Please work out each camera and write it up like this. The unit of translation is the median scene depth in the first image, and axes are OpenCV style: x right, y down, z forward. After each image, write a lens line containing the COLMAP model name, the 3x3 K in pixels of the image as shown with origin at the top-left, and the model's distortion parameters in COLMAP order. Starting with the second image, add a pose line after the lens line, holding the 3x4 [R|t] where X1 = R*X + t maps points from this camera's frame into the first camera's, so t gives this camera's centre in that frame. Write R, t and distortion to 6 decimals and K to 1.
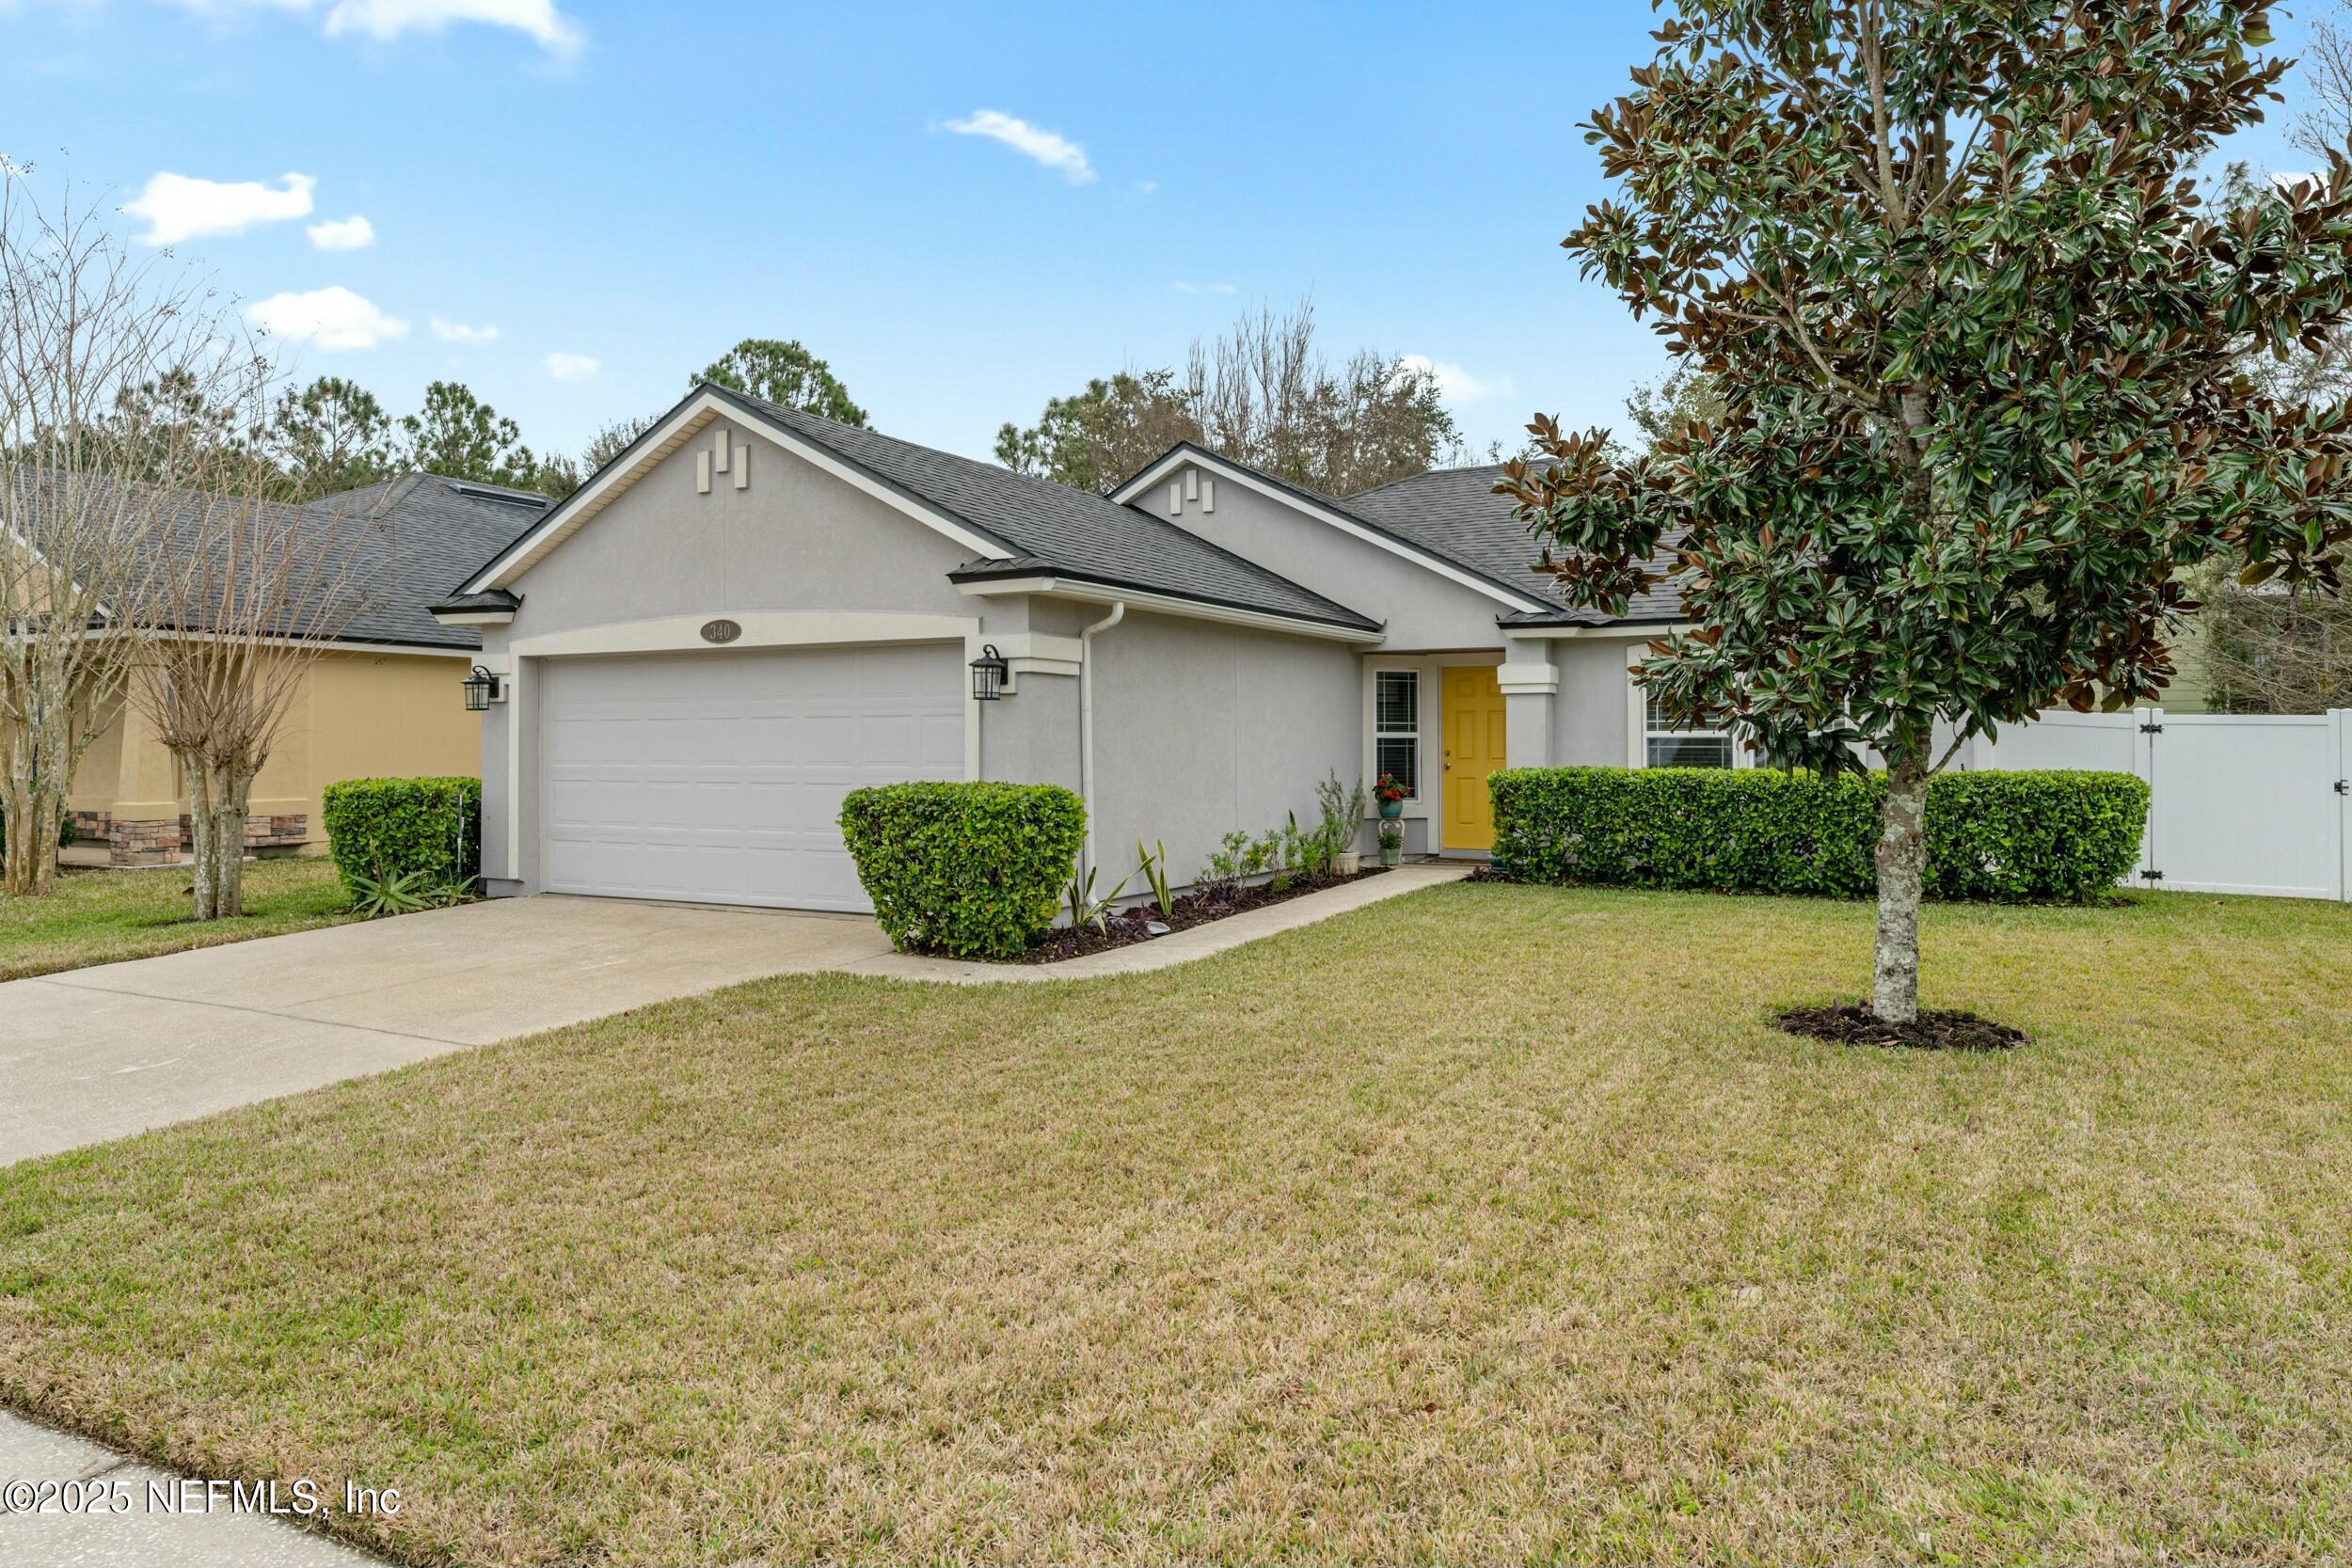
lens RADIAL K [[1445.0, 0, 1177.7], [0, 1445.0, 721.6], [0, 0, 1]] dist [-0.000202, -0.000235]
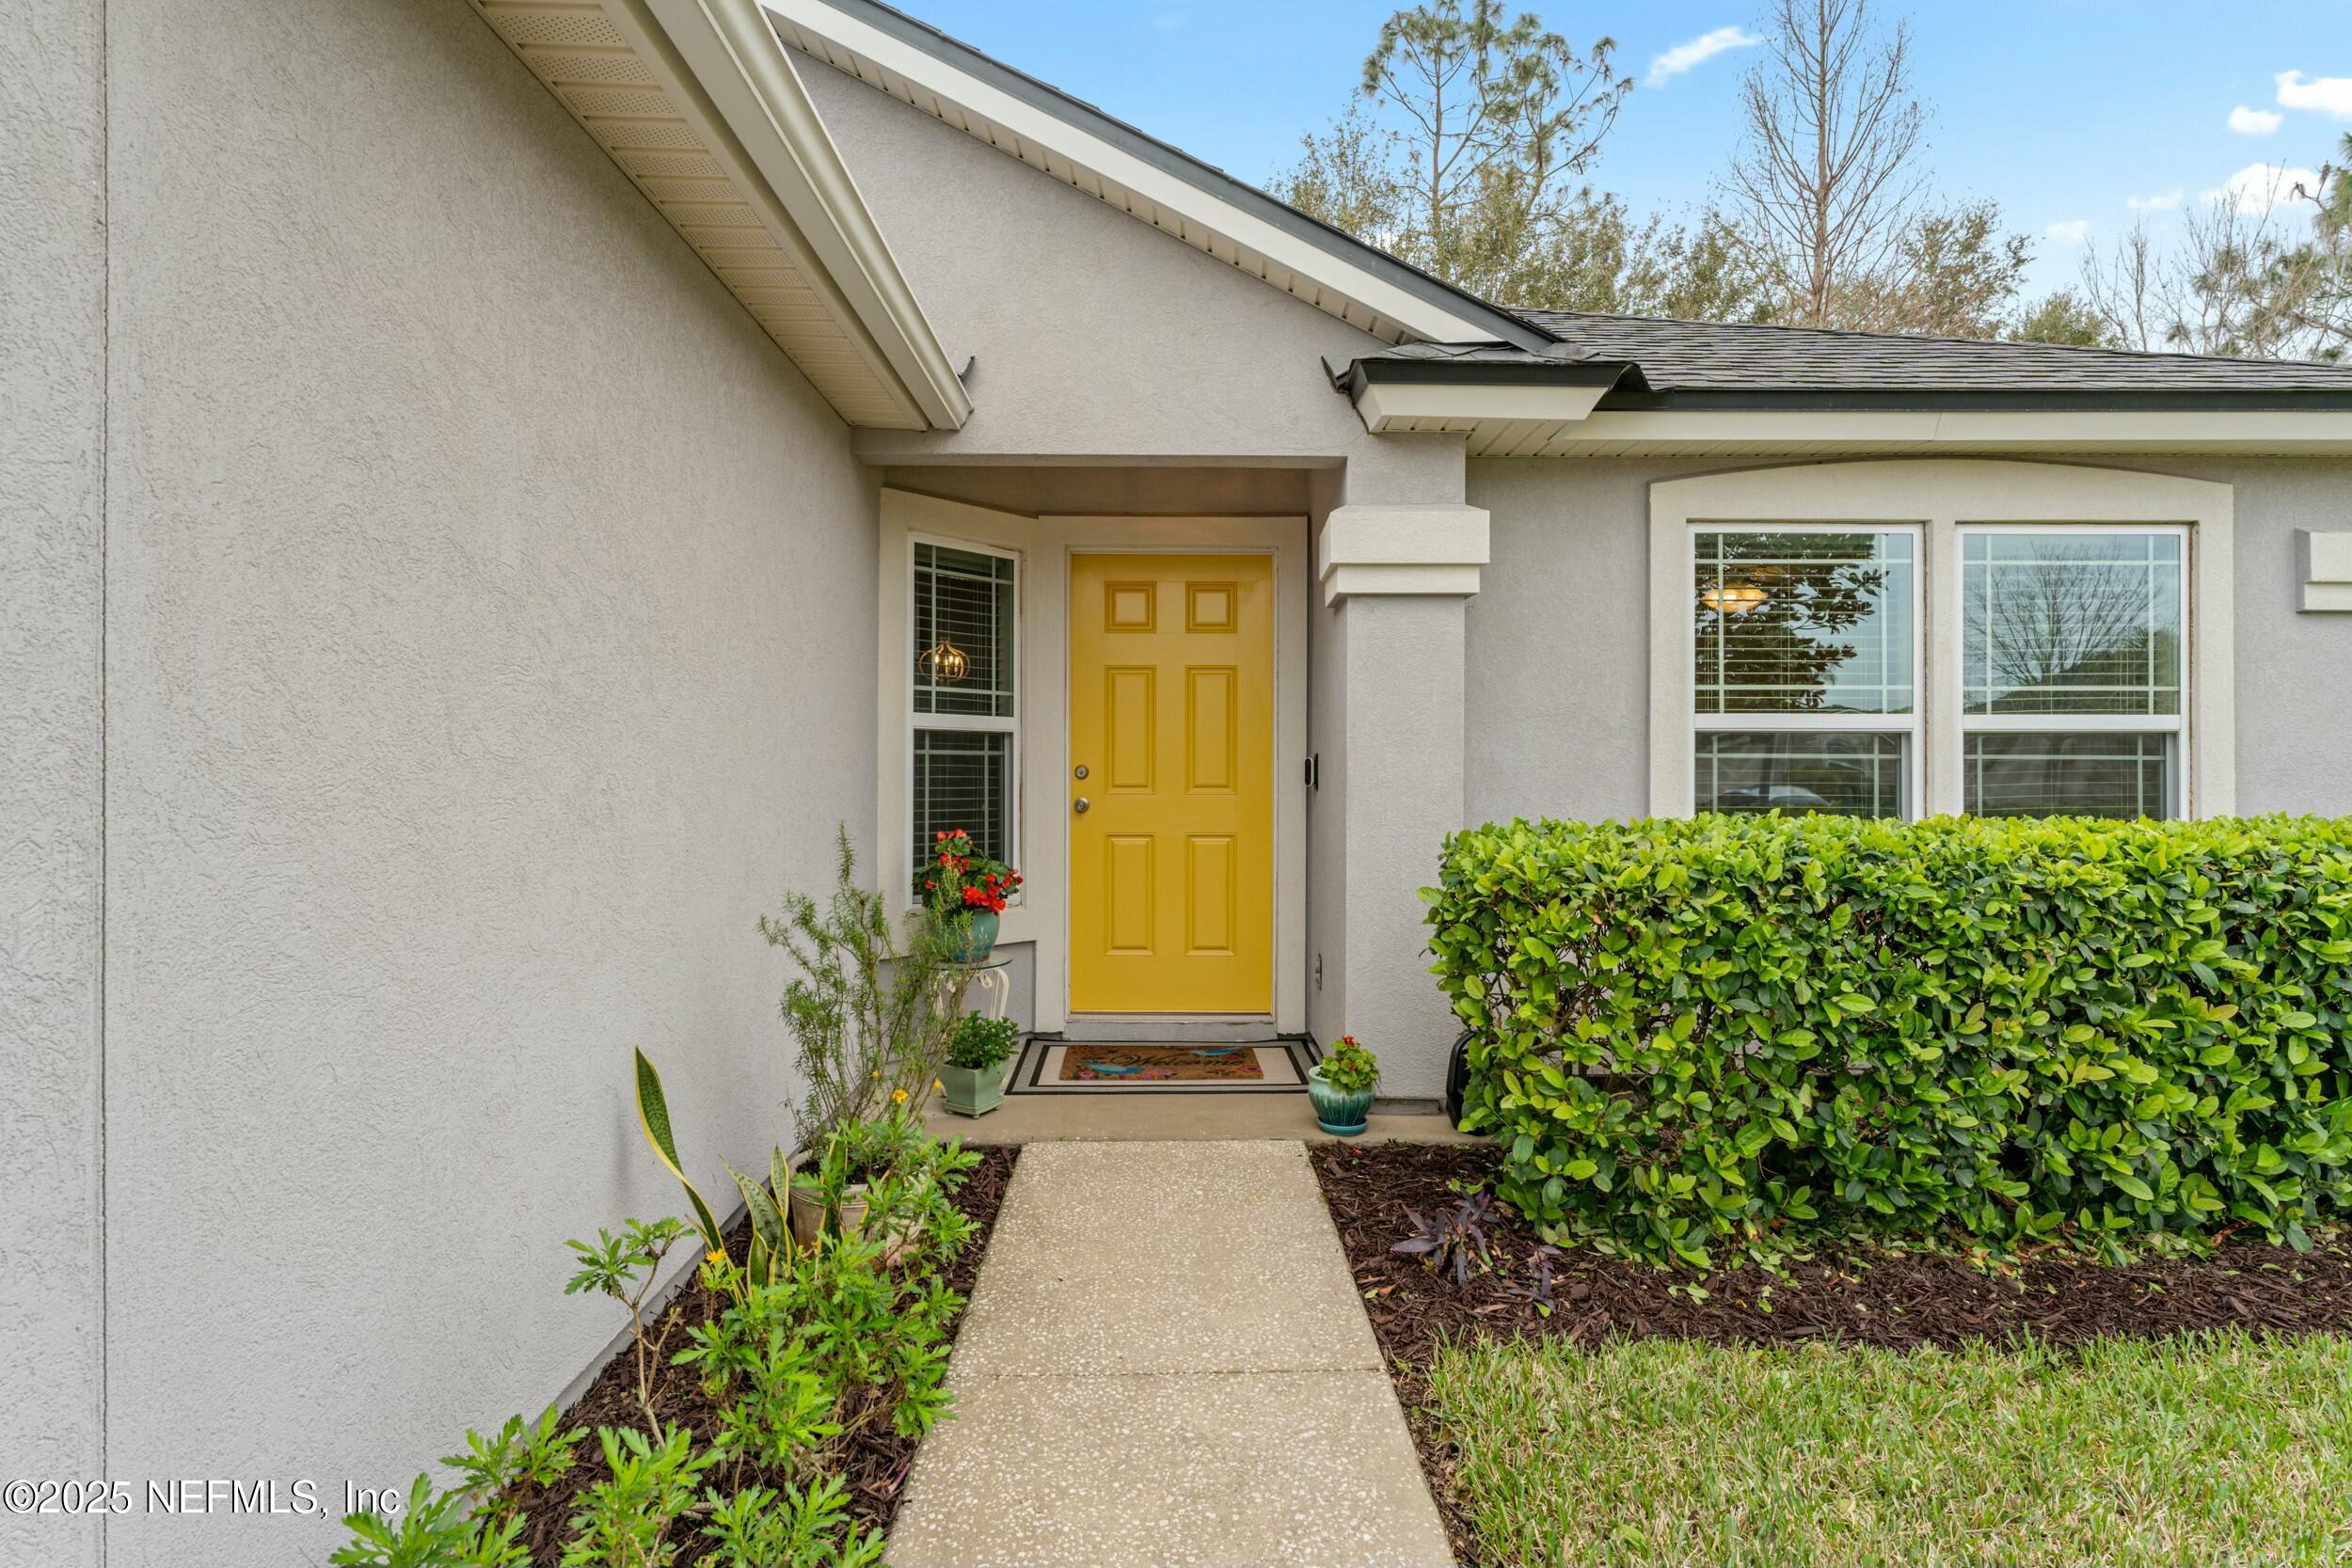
lens RADIAL K [[1131.2, 0, 1176.0], [0, 1131.2, 784.0], [0, 0, 1]] dist [-0.000320, 0.000017]
pose [[0.875169, 0.000829, 0.483816, 0.074601], [-0.013209, 0.999667, 0.022181, 0.022590], [-0.483636, -0.025803, 0.874889, 0.906357]]
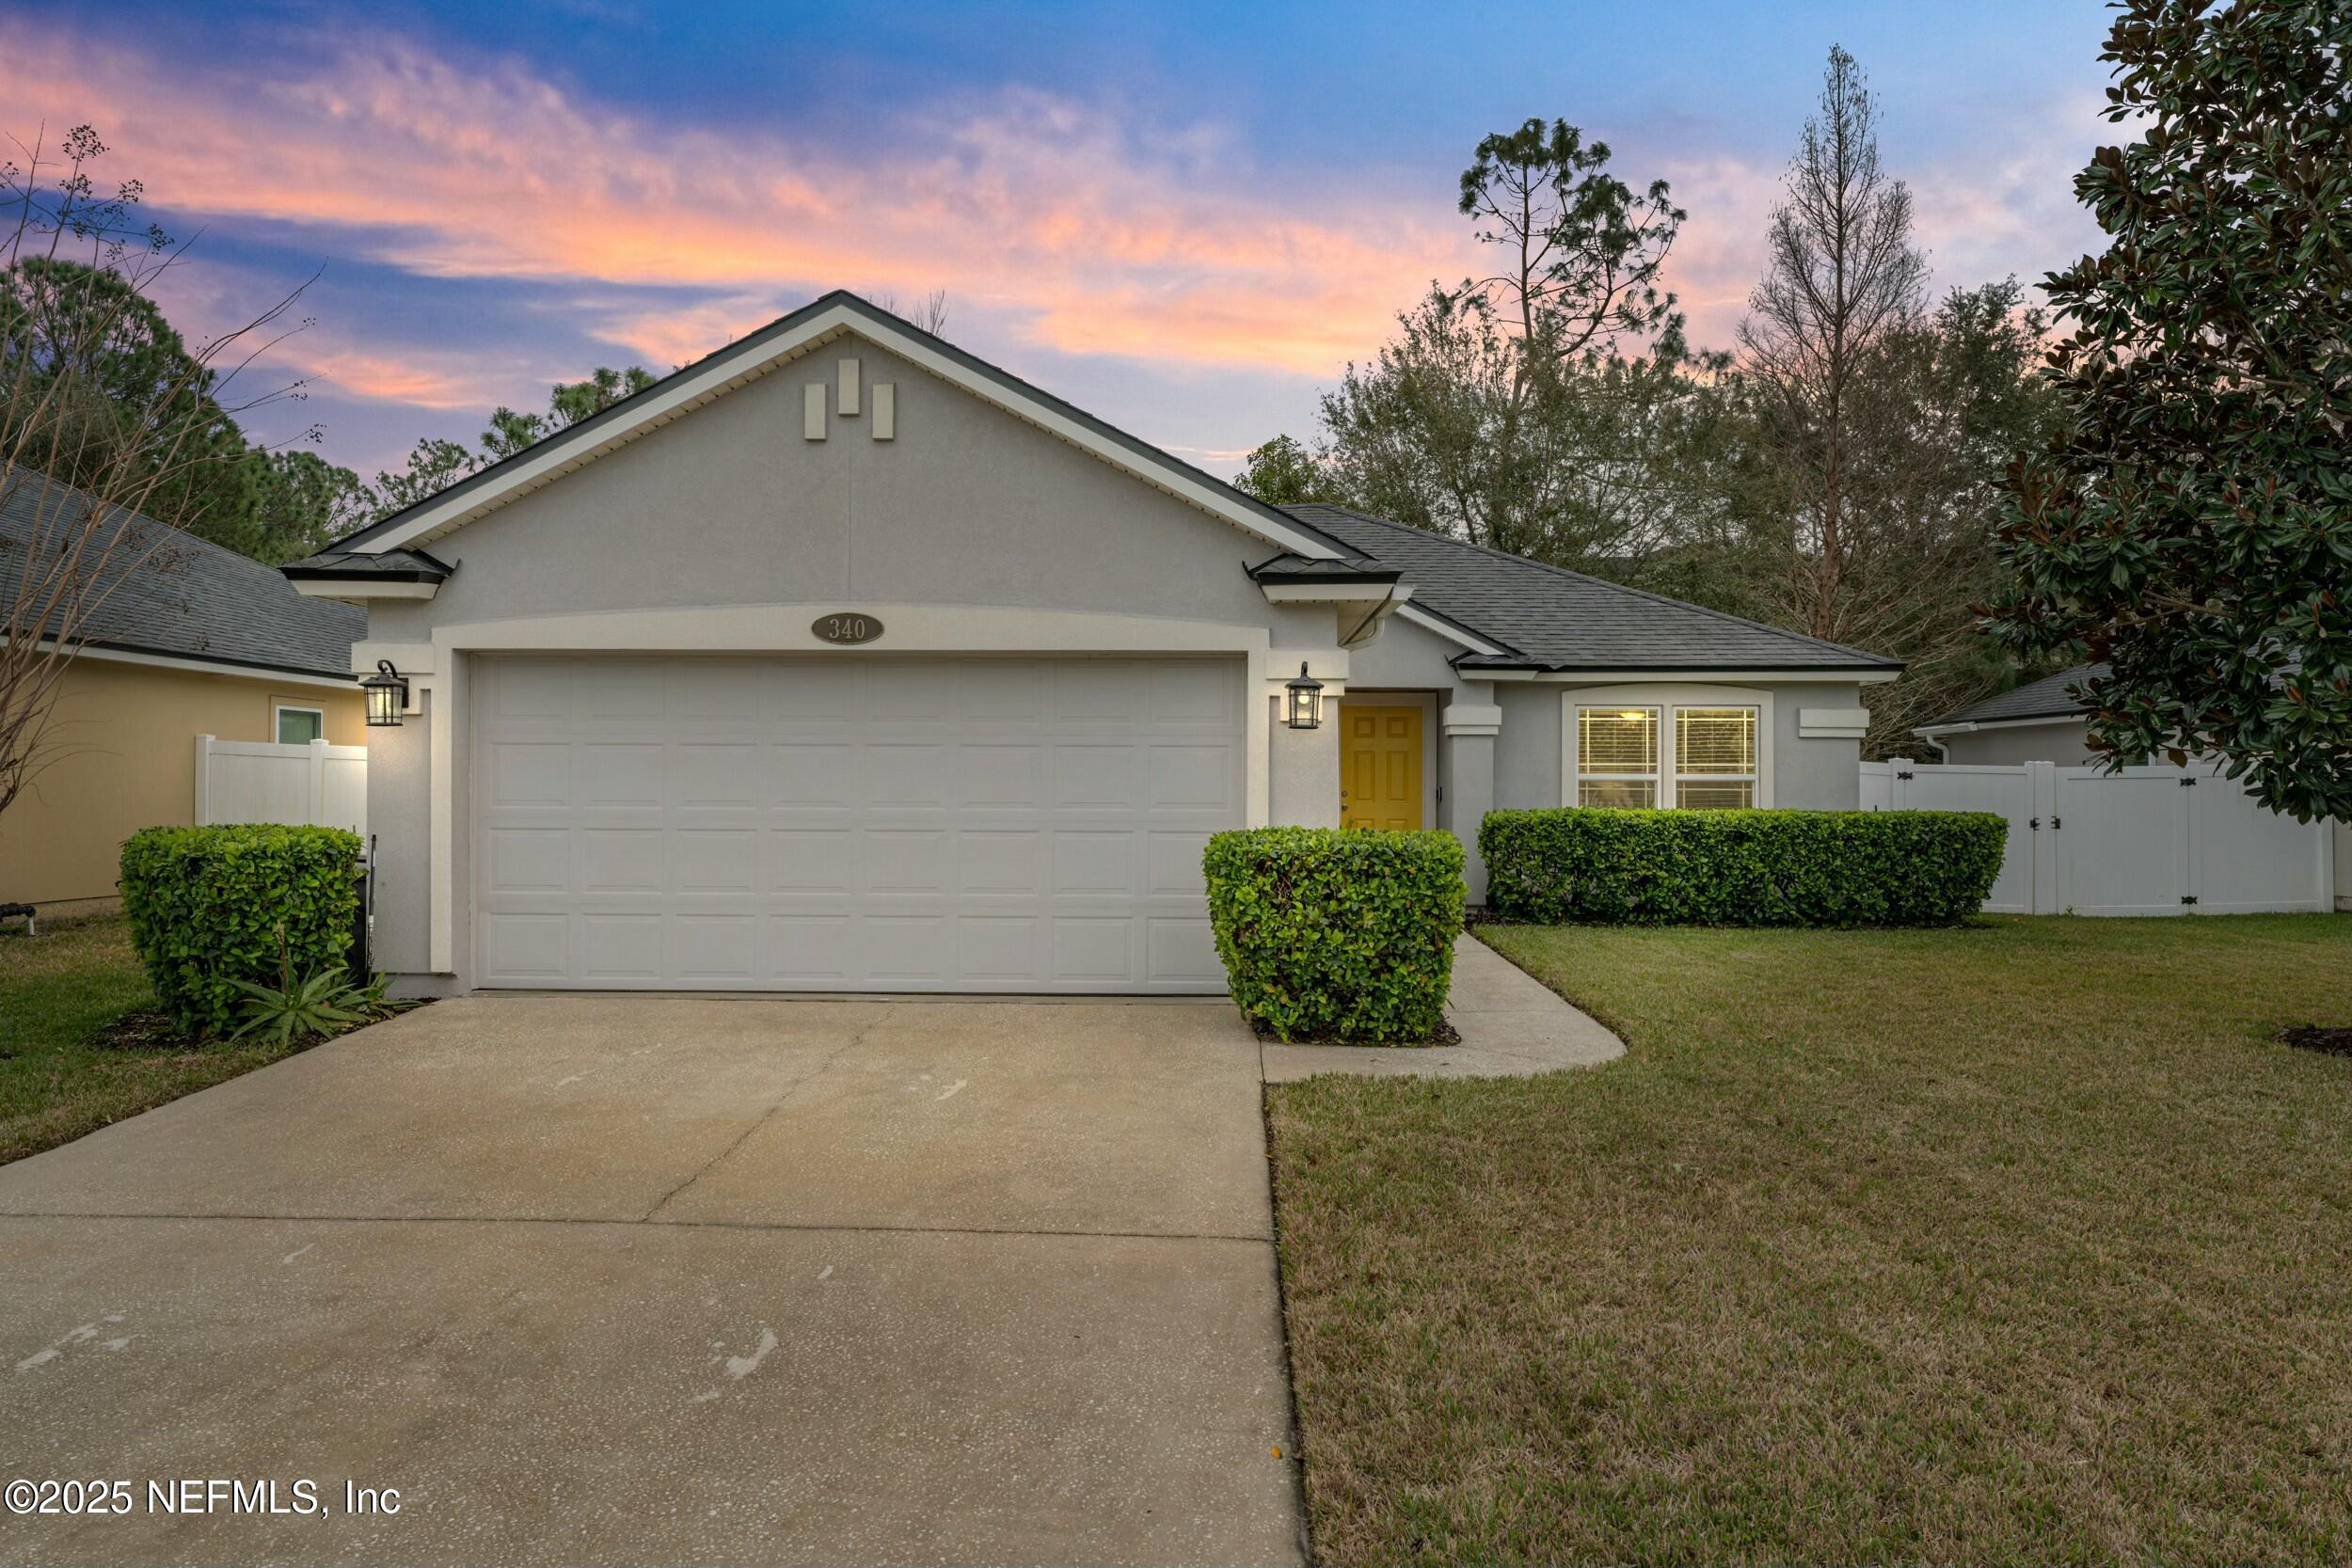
lens RADIAL K [[1408.7, 0, 1148.2], [0, 1408.7, 787.6], [0, 0, 1]] dist [0.001404, 0.000163]
pose [[0.900406, 0.005624, 0.435015, -0.443597], [-0.013902, 0.999778, 0.015850, 0.005582], [-0.434829, -0.020319, 0.900284, 0.247494]]
